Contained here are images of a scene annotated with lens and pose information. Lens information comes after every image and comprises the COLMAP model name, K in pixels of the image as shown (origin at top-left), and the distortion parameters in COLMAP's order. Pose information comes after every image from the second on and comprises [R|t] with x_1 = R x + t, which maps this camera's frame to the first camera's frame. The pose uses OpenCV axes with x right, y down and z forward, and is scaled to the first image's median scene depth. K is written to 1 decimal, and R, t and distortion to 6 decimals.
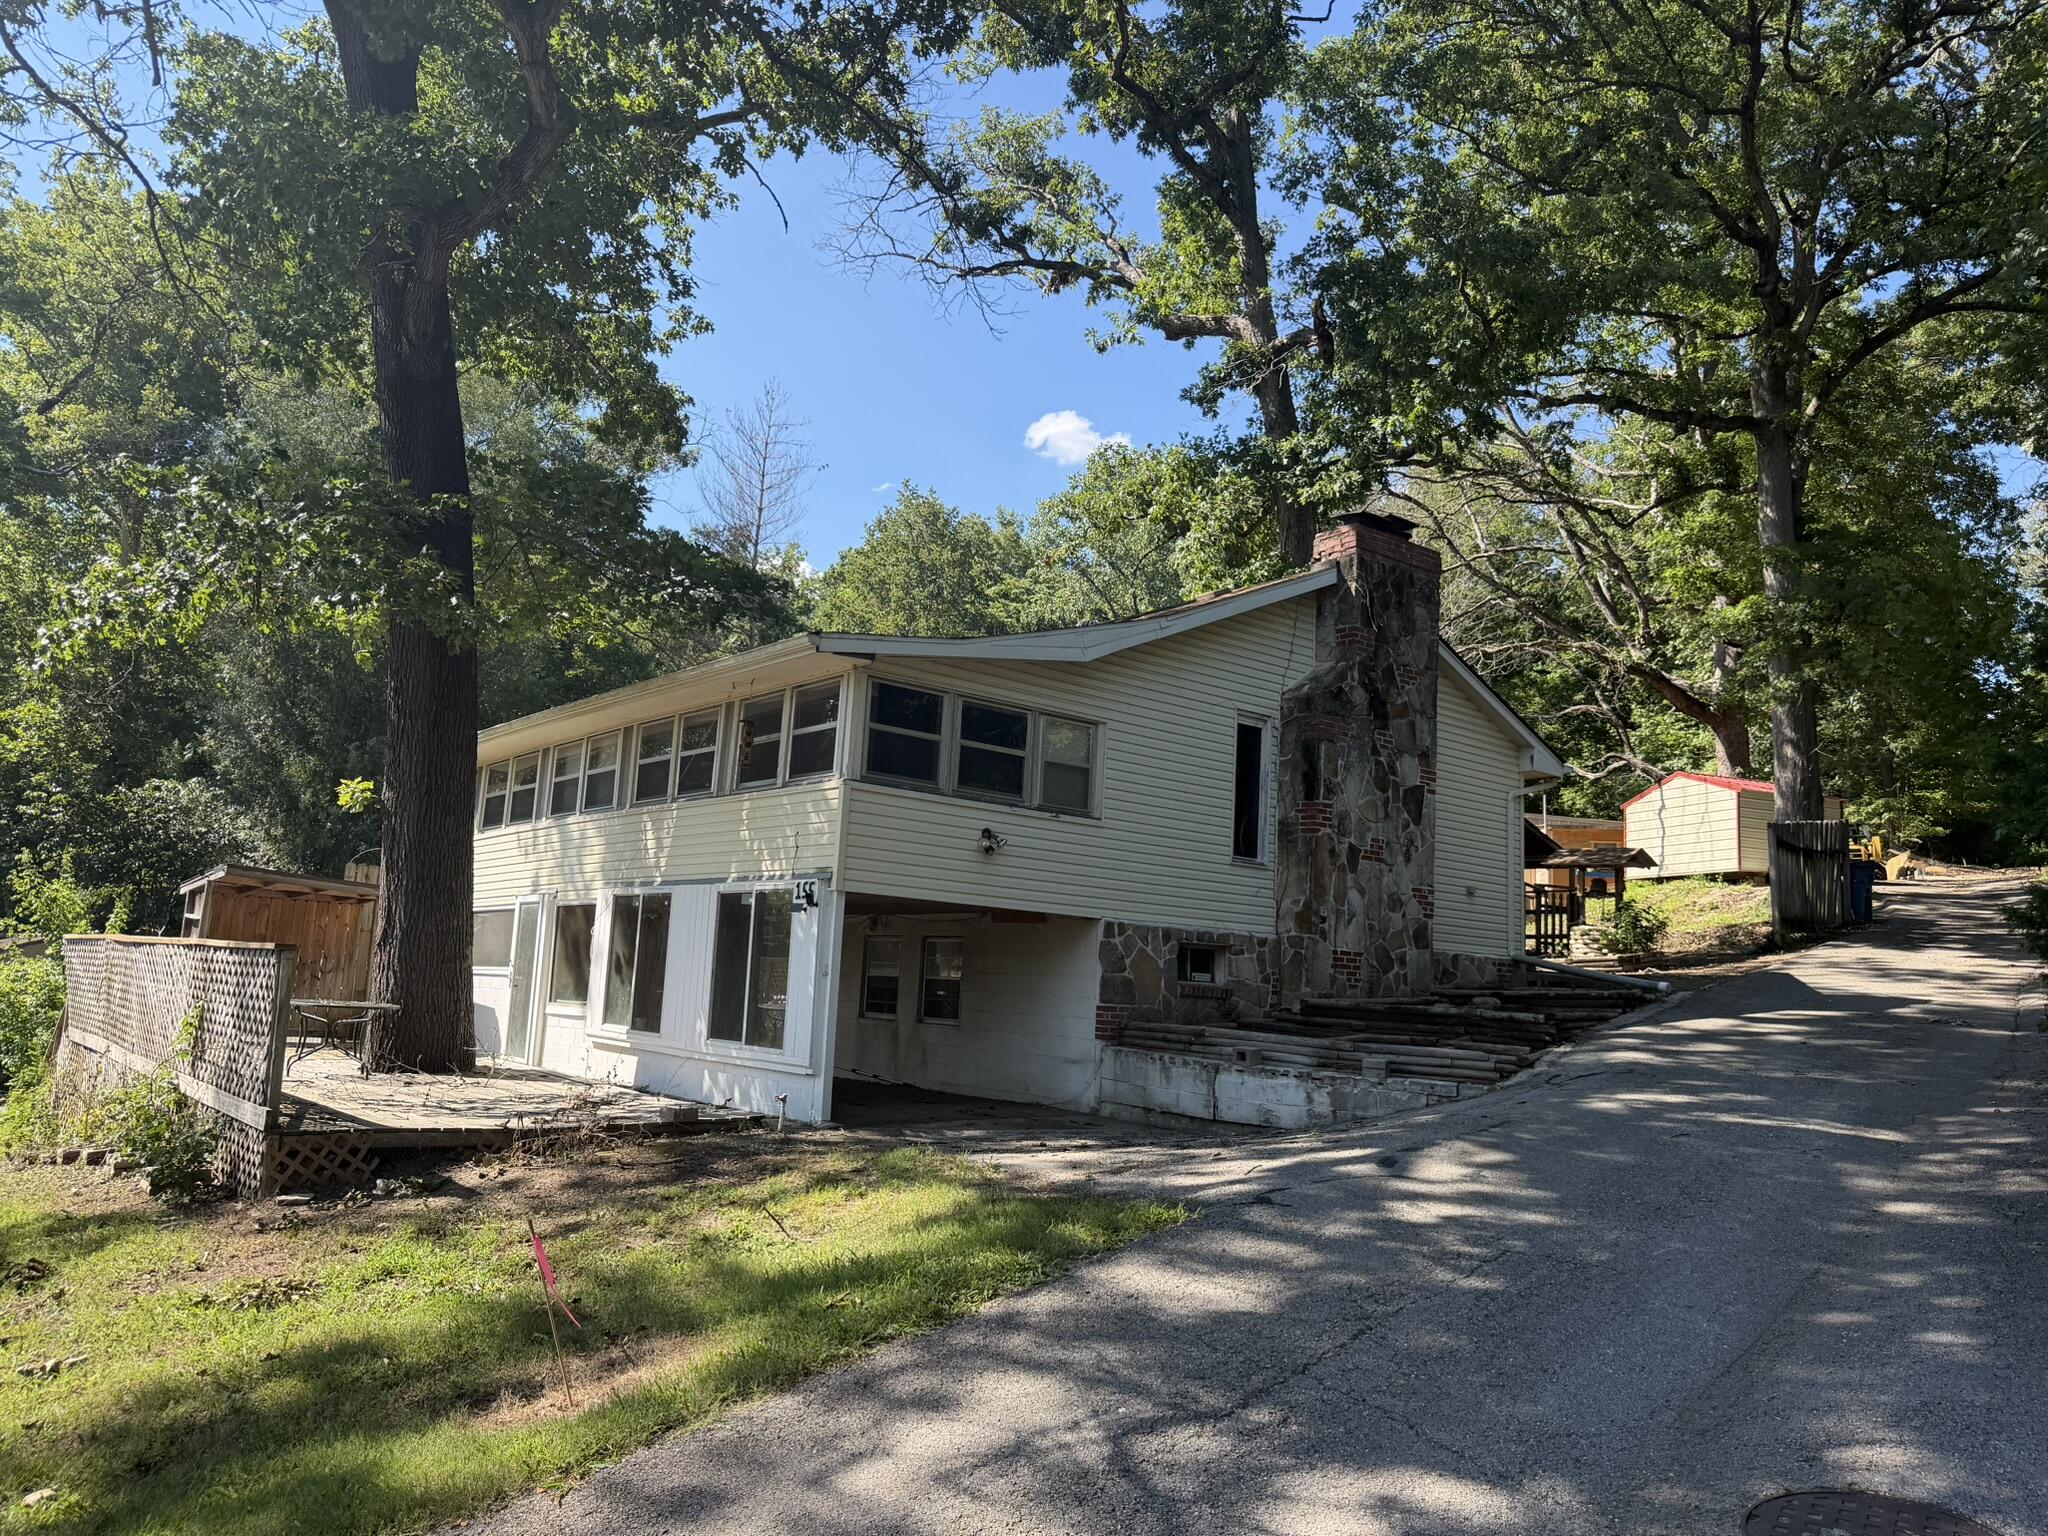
lens RADIAL K [[1557.1, 0, 1024.0], [0, 1557.1, 768.0], [0, 0, 1]] dist [0.000654, 0.000093]
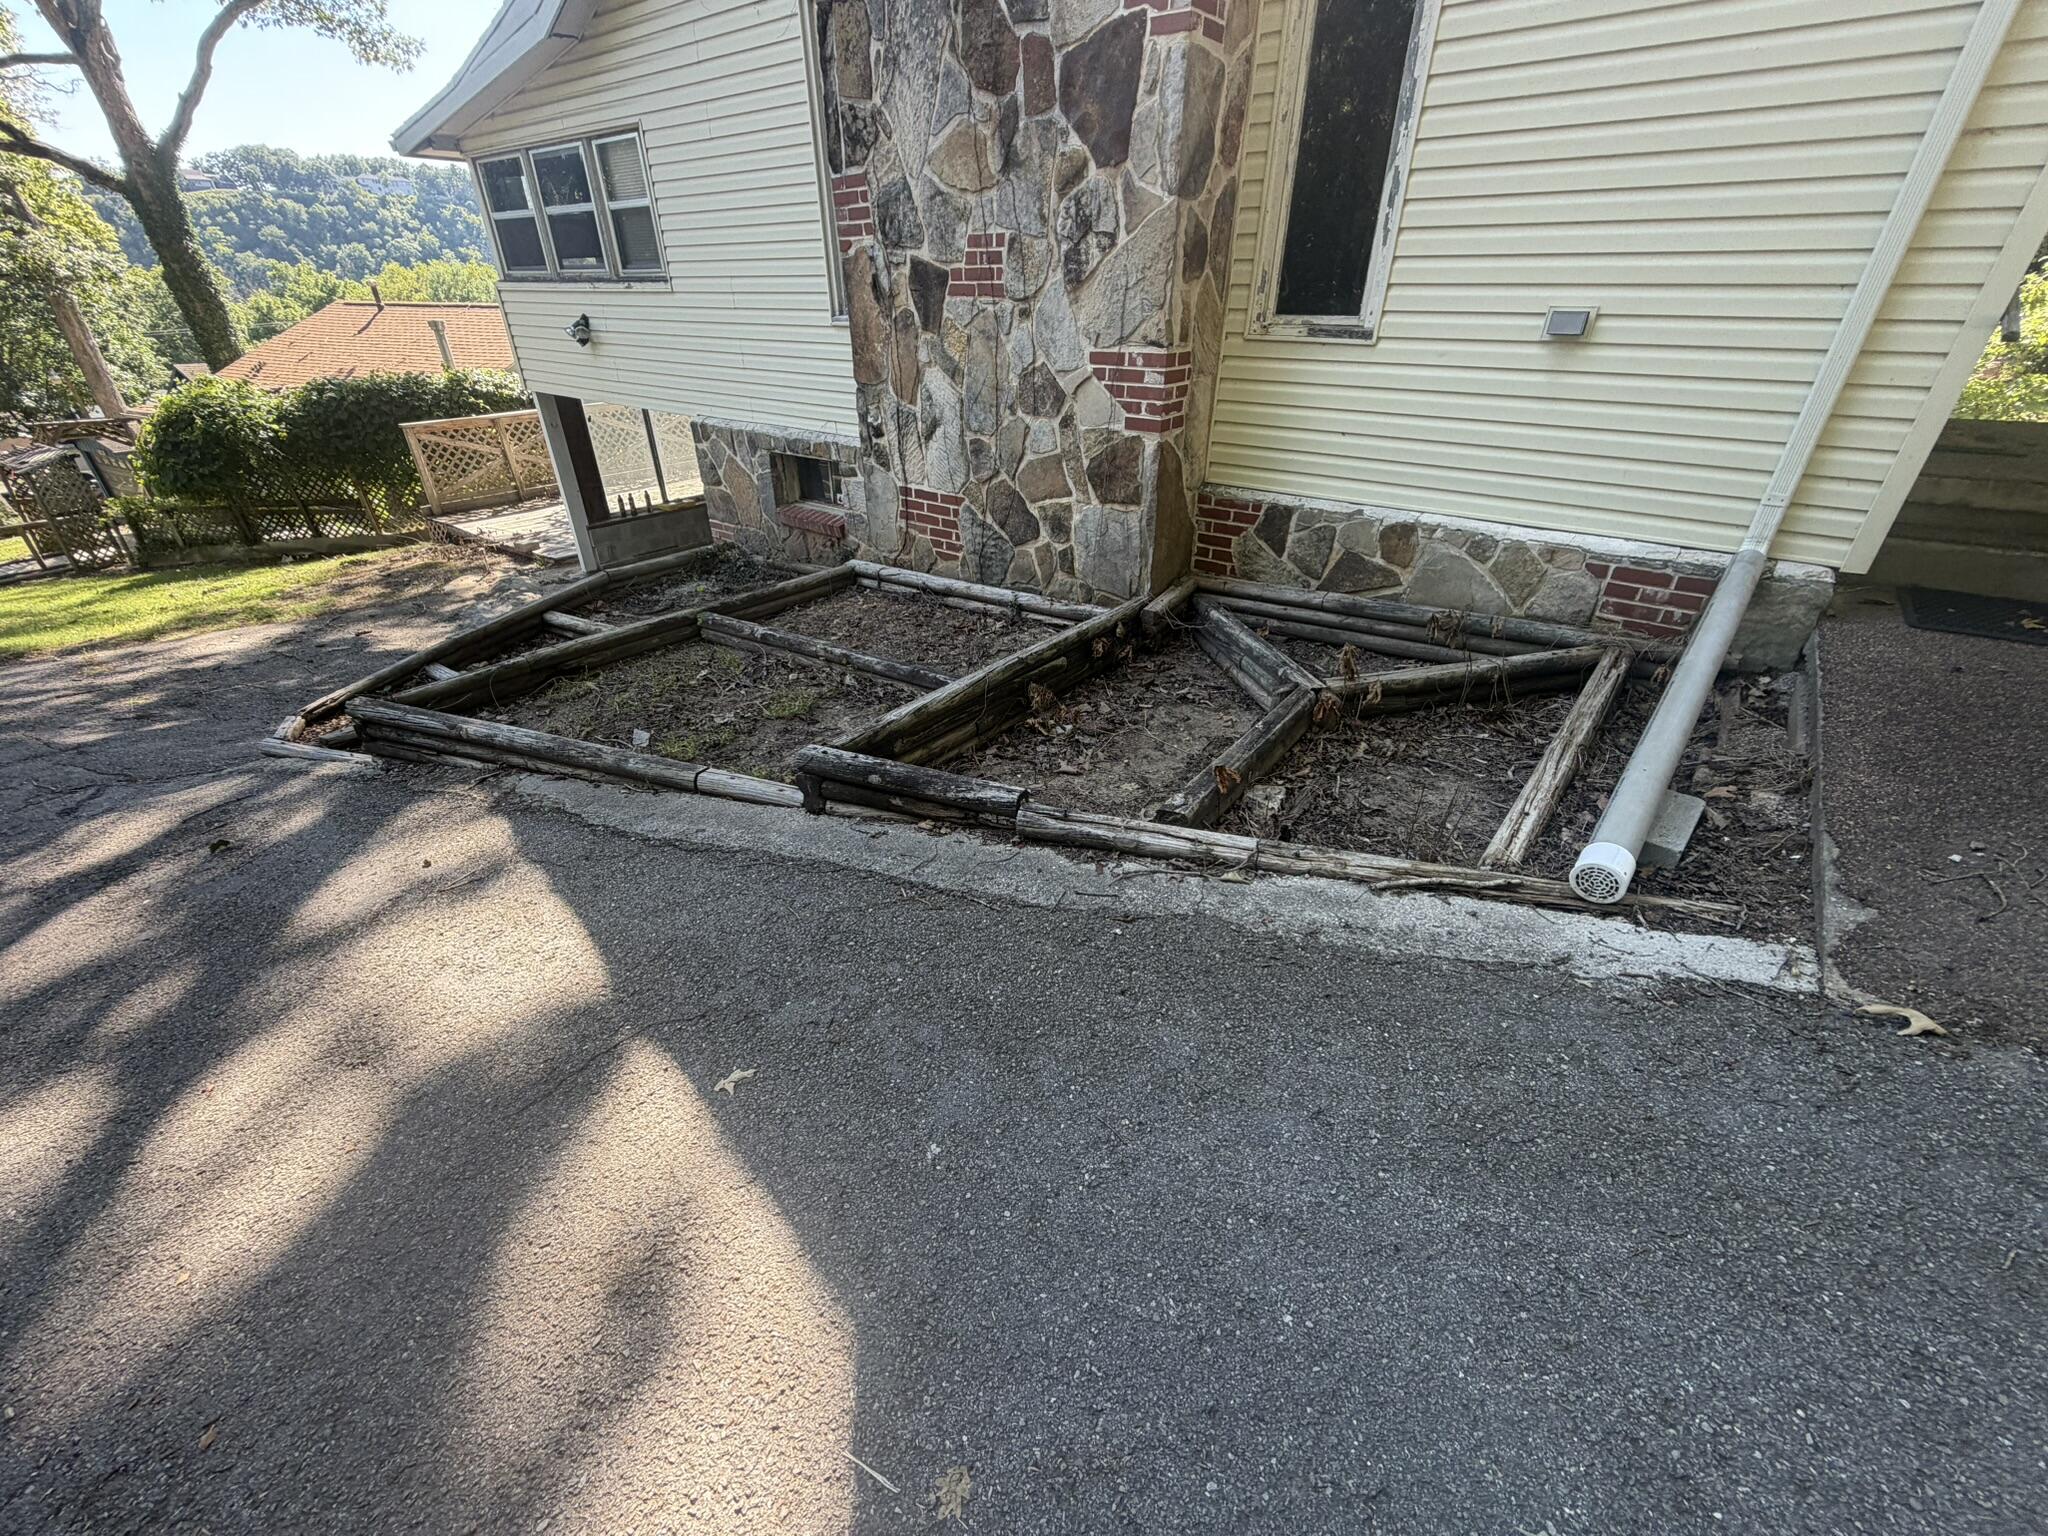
lens RADIAL K [[821.1, 0, 1024.0], [0, 821.1, 768.0], [0, 0, 1]] dist [0.016031, 0.000008]
pose [[0.215261, 0.436796, -0.873425, 0.521857], [0.145854, 0.869981, 0.471020, 0.070697], [0.965603, -0.228785, 0.123564, 0.985186]]
